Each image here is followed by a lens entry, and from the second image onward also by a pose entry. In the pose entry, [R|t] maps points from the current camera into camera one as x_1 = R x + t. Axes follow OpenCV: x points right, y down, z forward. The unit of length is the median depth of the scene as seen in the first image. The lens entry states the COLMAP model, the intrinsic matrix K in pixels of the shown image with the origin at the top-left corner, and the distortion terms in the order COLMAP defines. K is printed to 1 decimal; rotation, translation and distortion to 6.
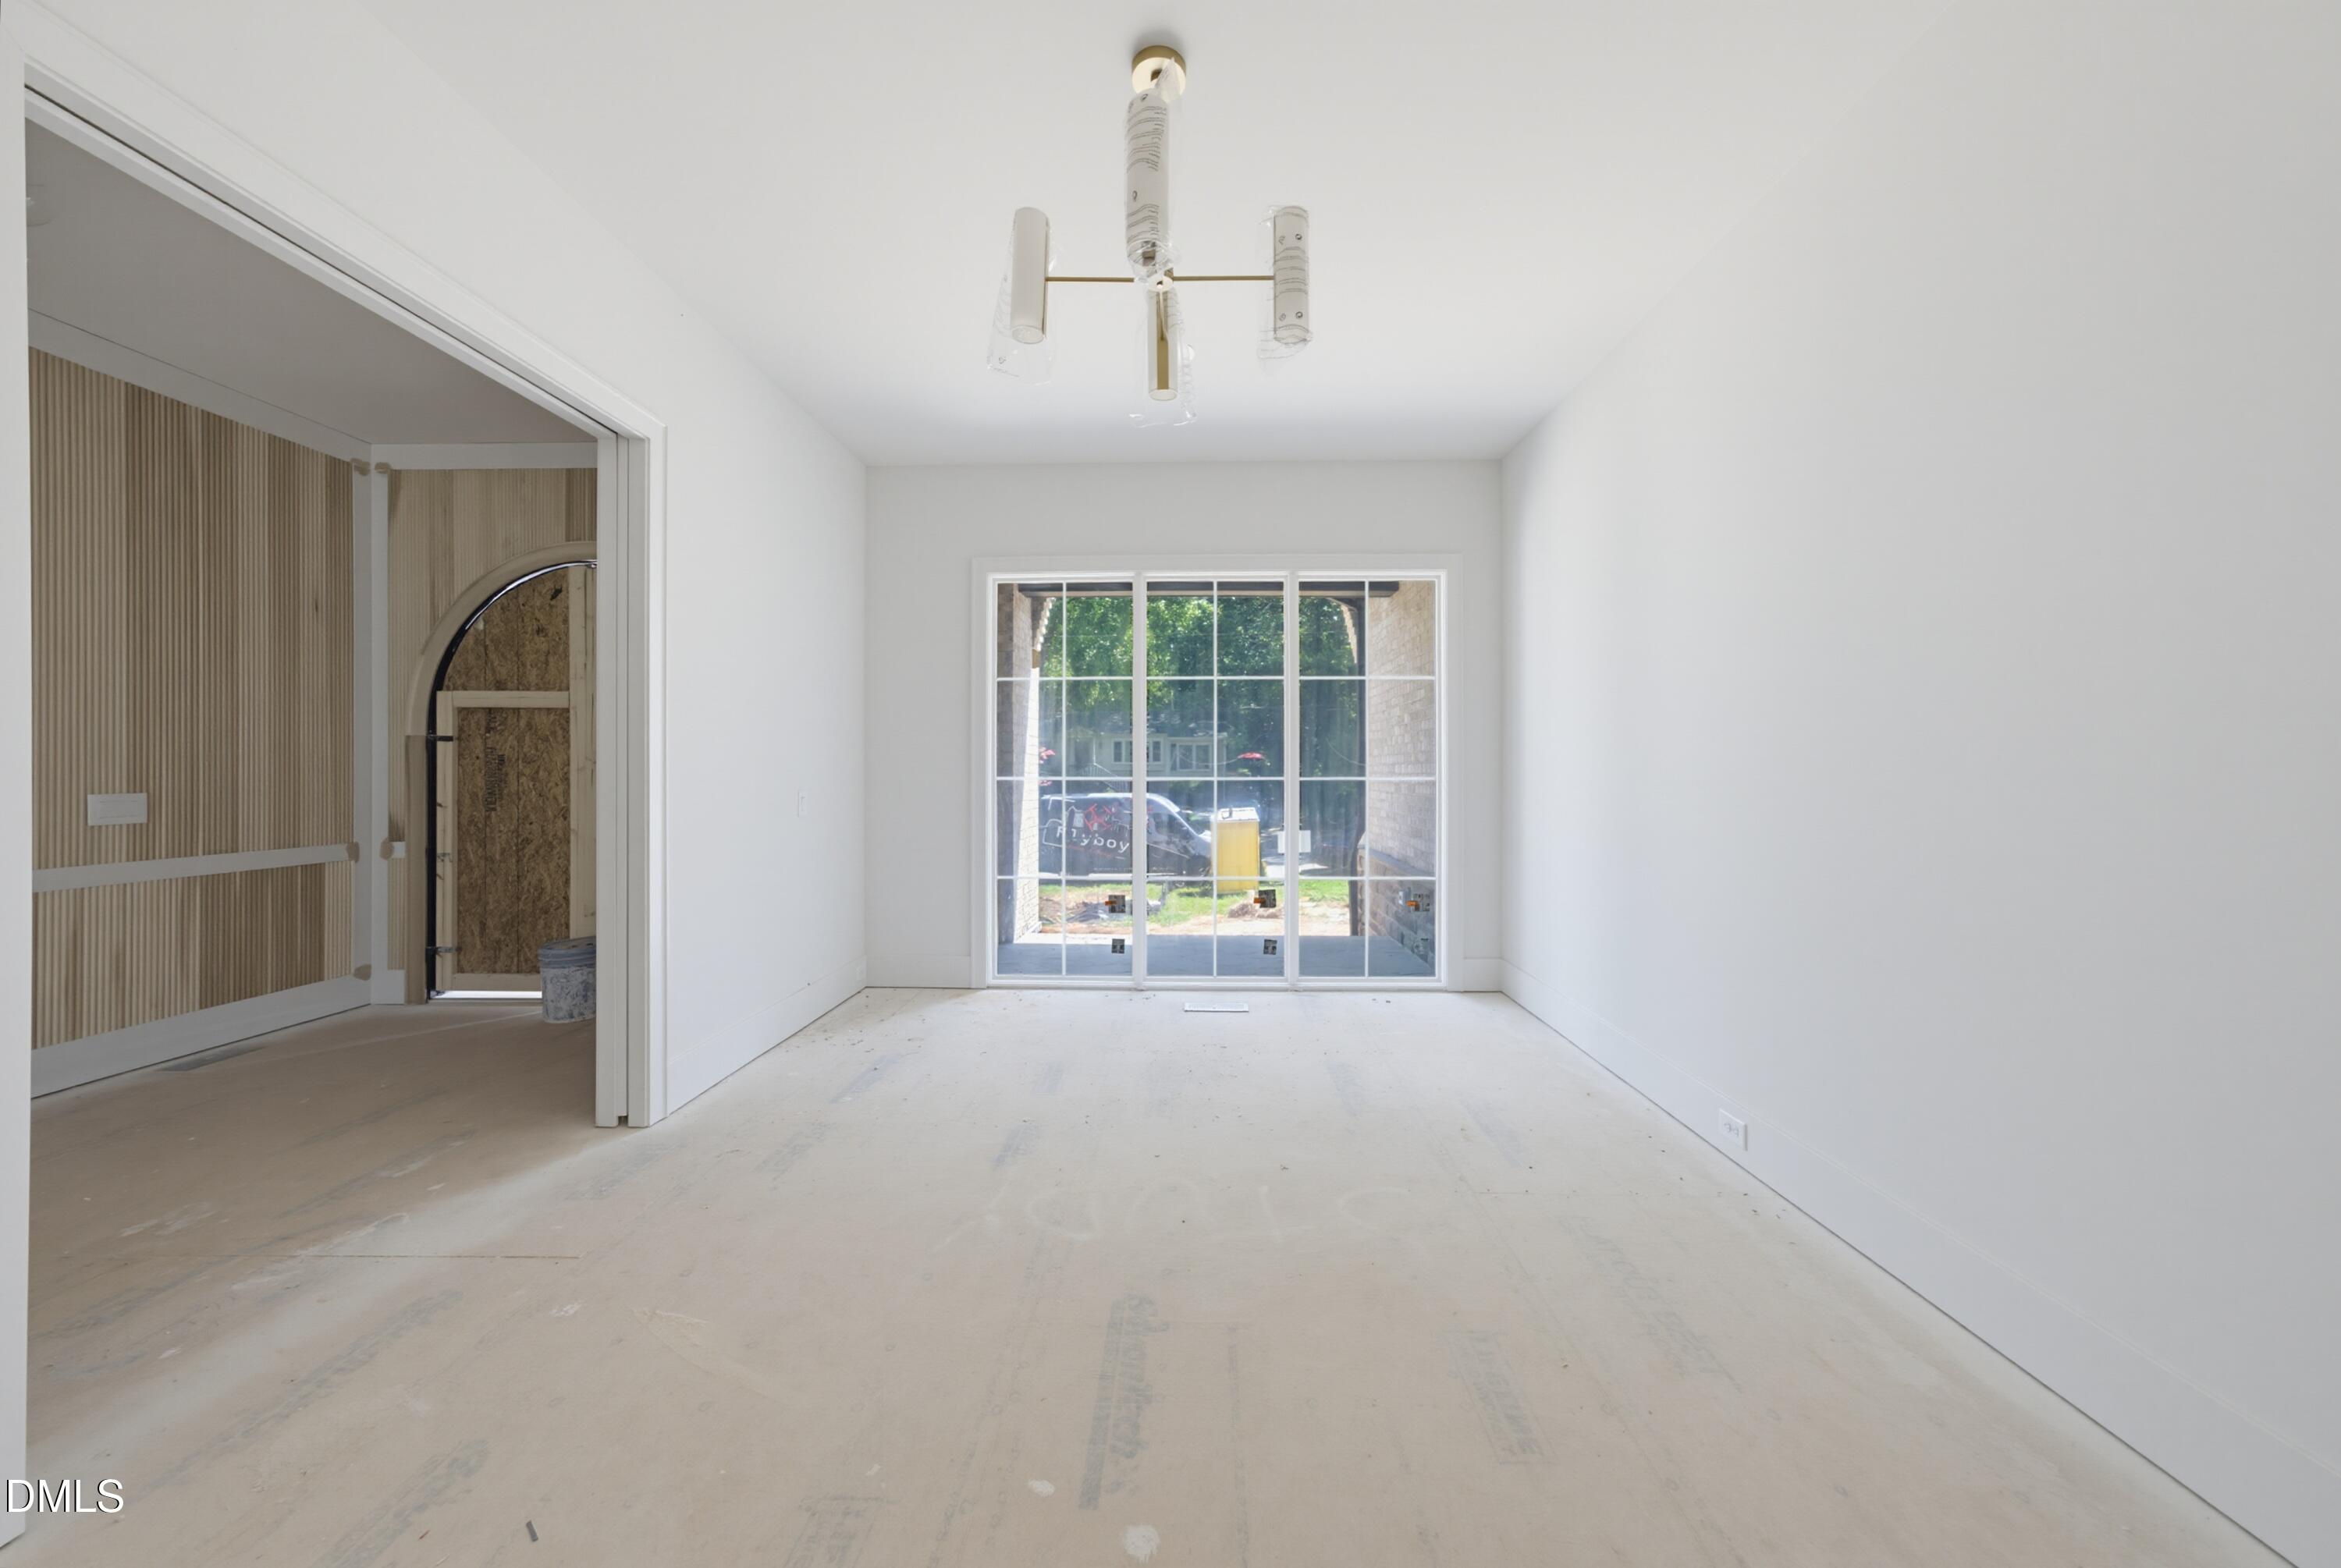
lens RADIAL K [[804.8, 0, 1176.3], [0, 804.8, 771.1], [0, 0, 1]] dist [-0.037205, 0.024831]
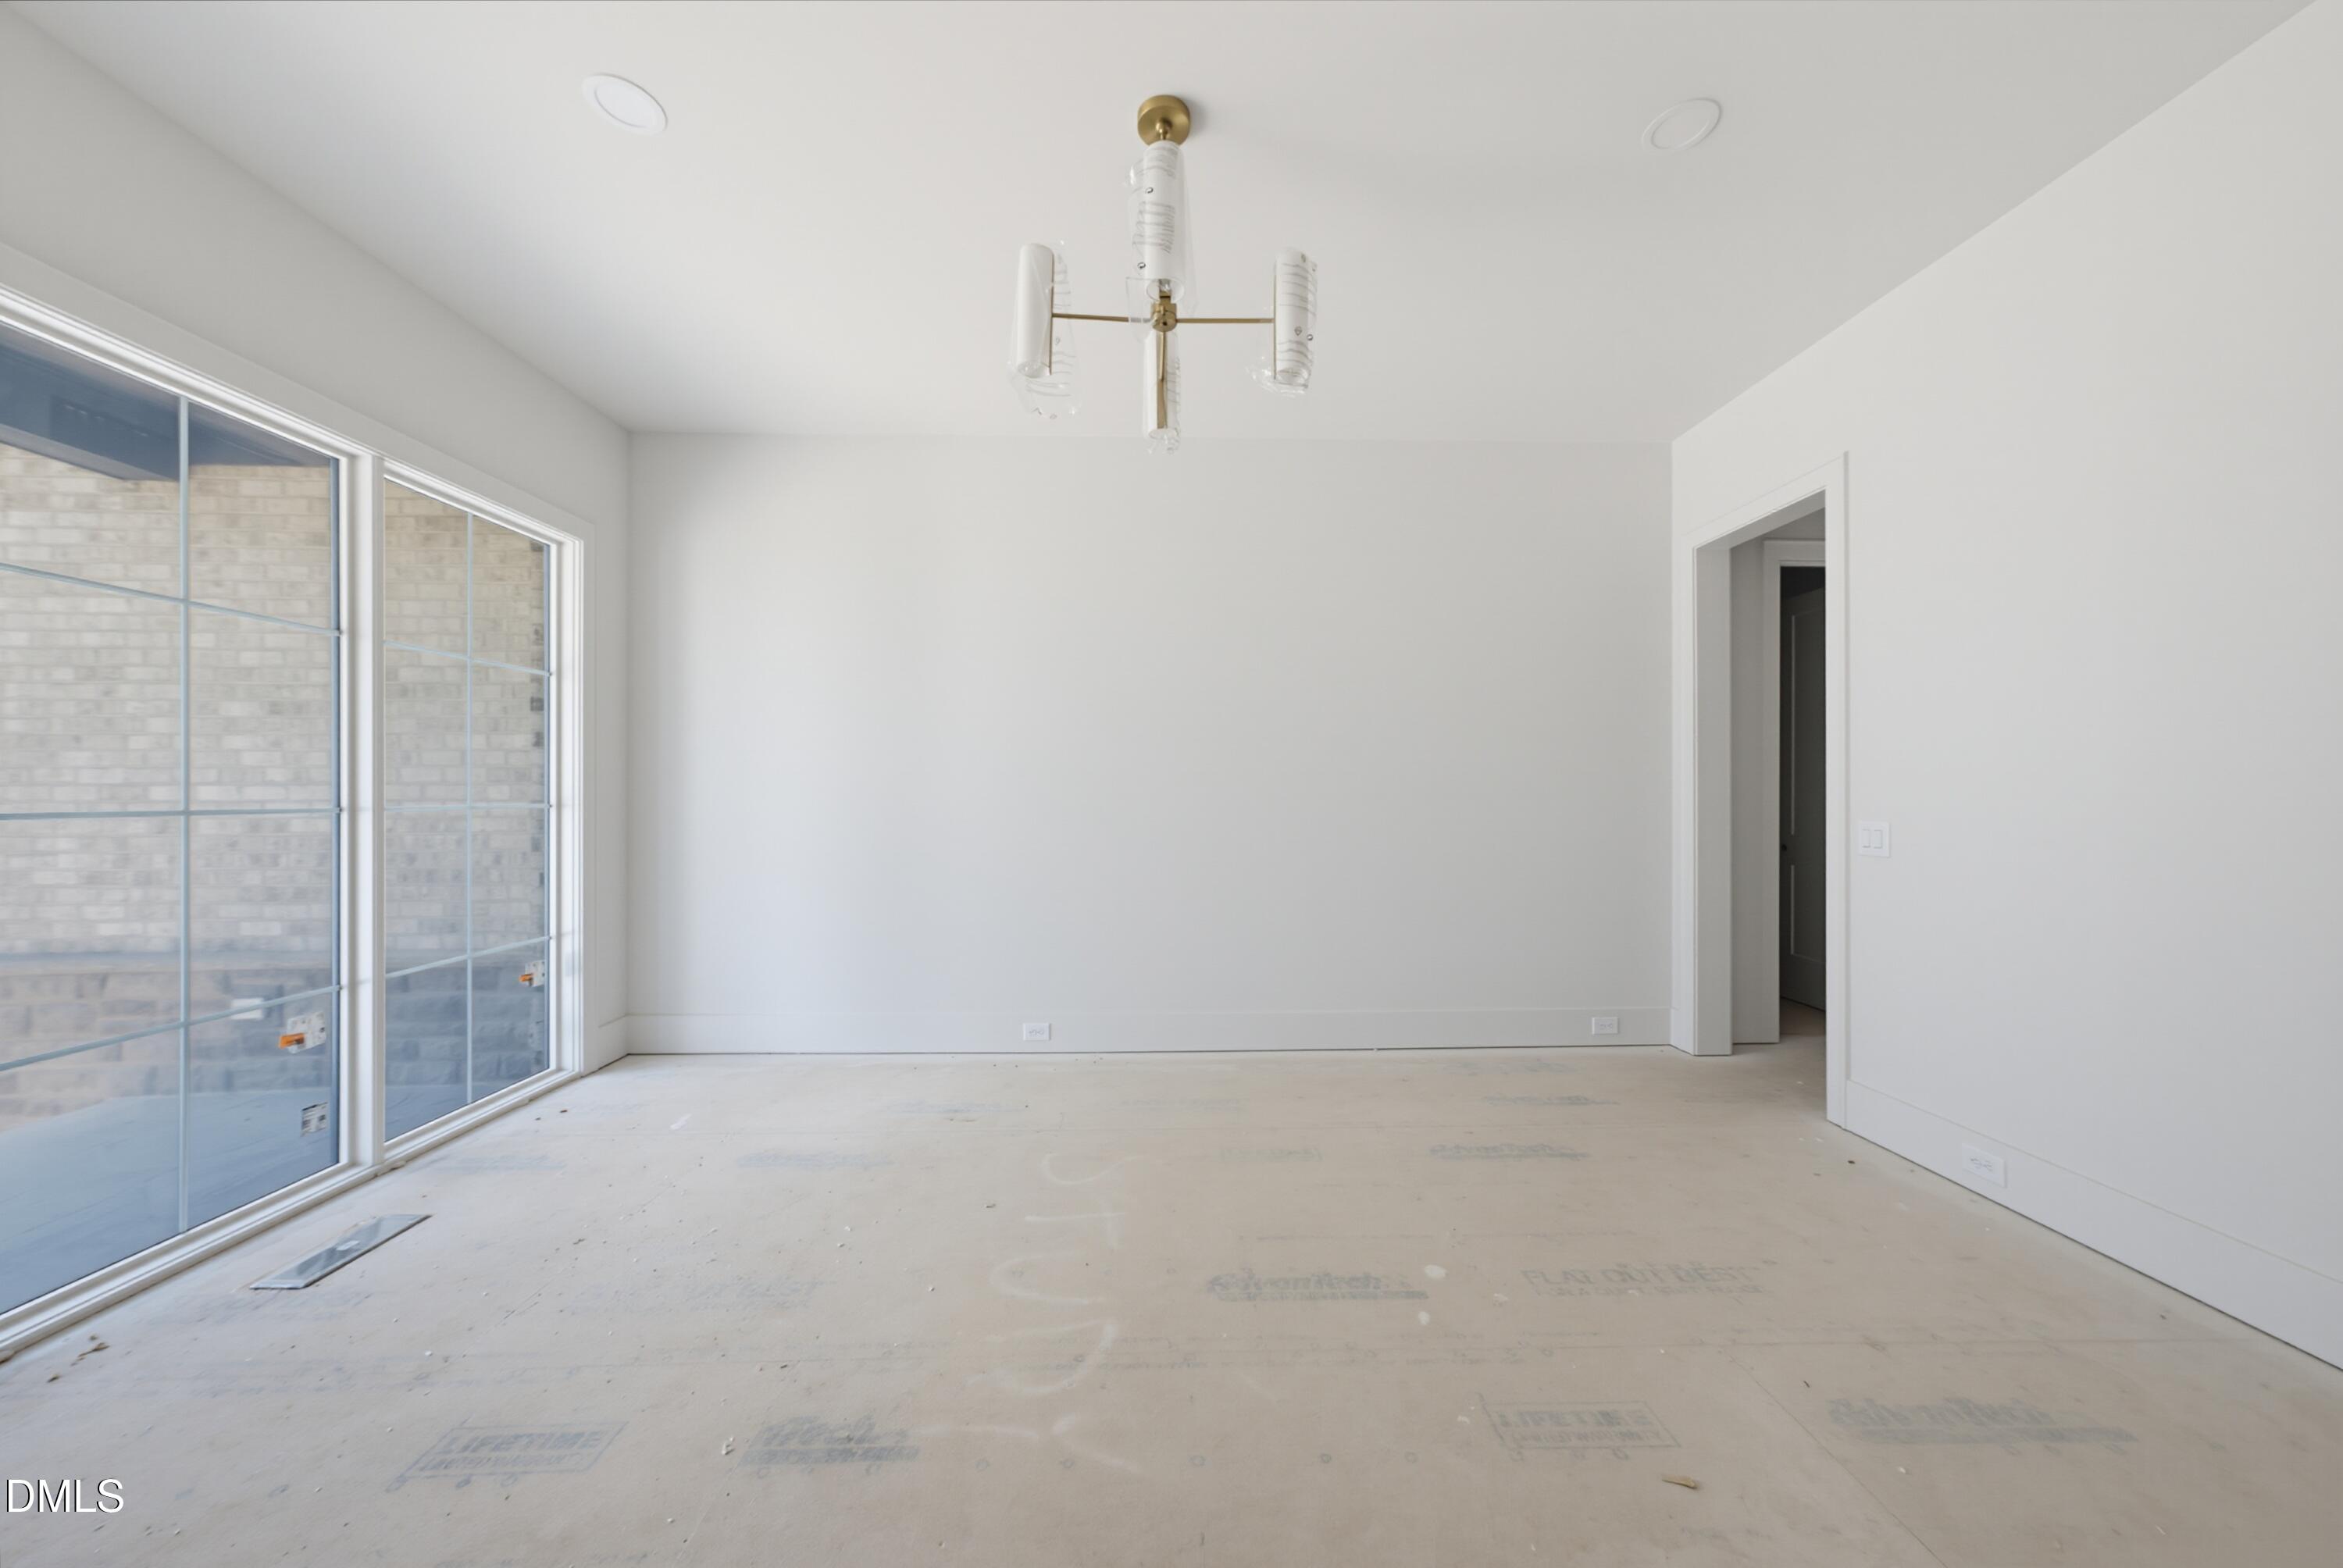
lens RADIAL K [[790.6, 0, 1173.6], [0, 790.6, 793.9], [0, 0, 1]] dist [-0.000214, 0.003656]
pose [[-0.054611, 0.001874, 0.998506, -0.827603], [0.000155, 0.999998, -0.001868, -0.000706], [-0.998508, 0.000053, -0.054611, 0.823775]]
